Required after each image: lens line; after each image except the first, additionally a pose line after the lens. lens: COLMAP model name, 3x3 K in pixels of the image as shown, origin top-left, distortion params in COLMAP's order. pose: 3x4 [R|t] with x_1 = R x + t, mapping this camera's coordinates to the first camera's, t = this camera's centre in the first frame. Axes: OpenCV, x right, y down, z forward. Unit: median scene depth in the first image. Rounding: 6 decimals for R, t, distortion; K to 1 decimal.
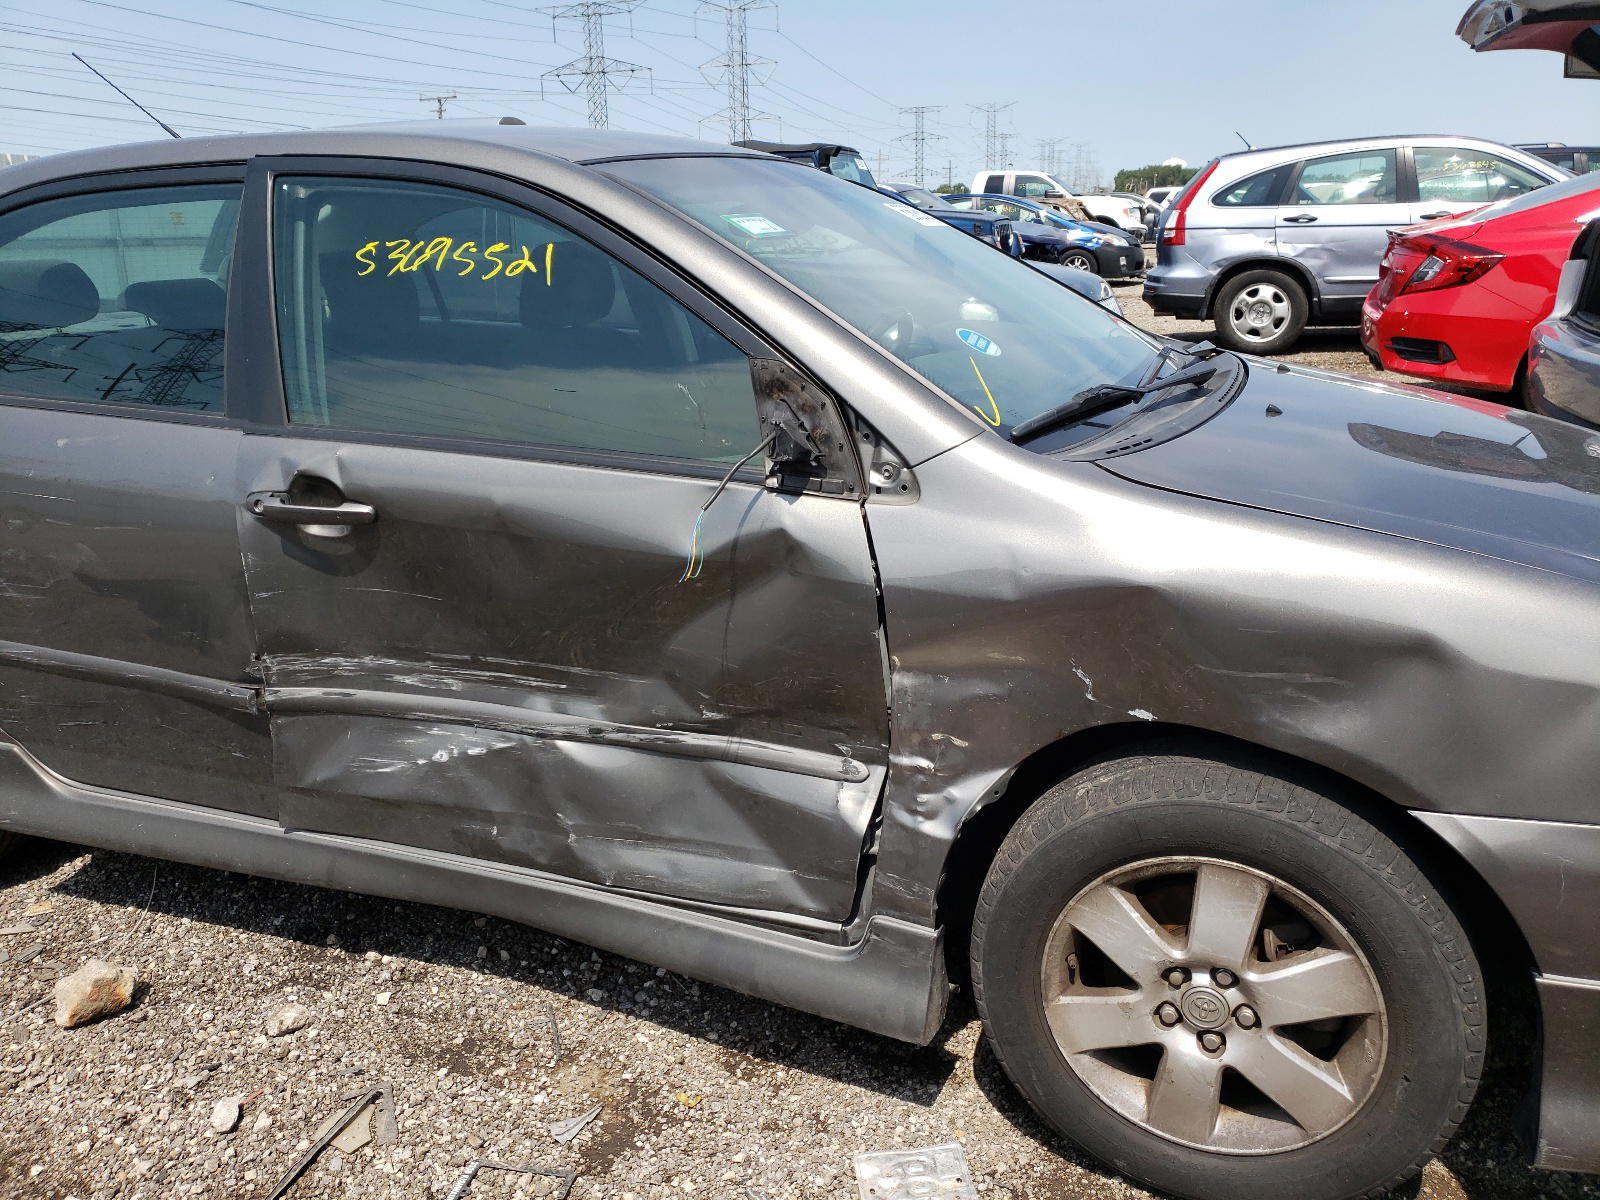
lens RADIAL K [[1227.4, 0, 793.5], [0, 1227.4, 600.8], [0, 0, 1]] dist [0.004997, 0.008487]
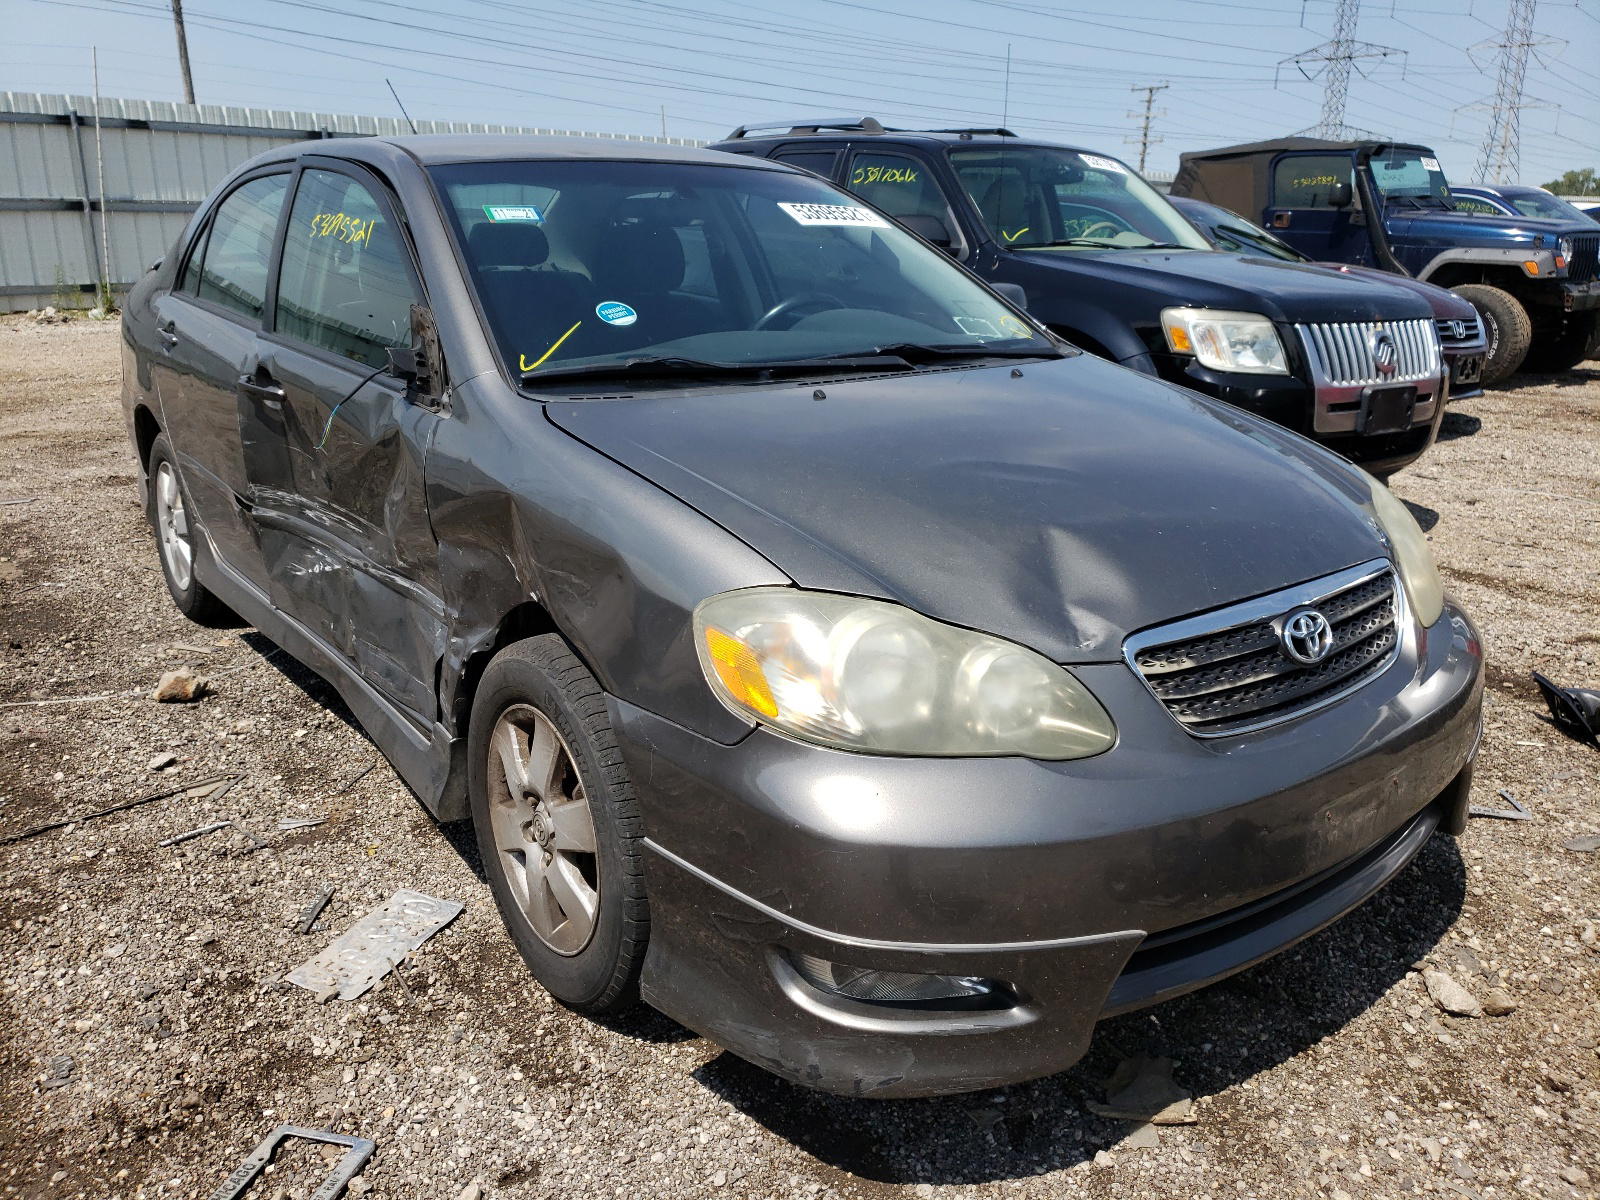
lens RADIAL K [[1227.4, 0, 794.8], [0, 1227.4, 601.0], [0, 0, 1]] dist [0.004997, 0.008487]
pose [[0.861208, 0.188462, -0.472021, 0.845602], [-0.185052, 0.981236, 0.054144, -0.018898], [0.473368, 0.040719, 0.879923, -0.014166]]
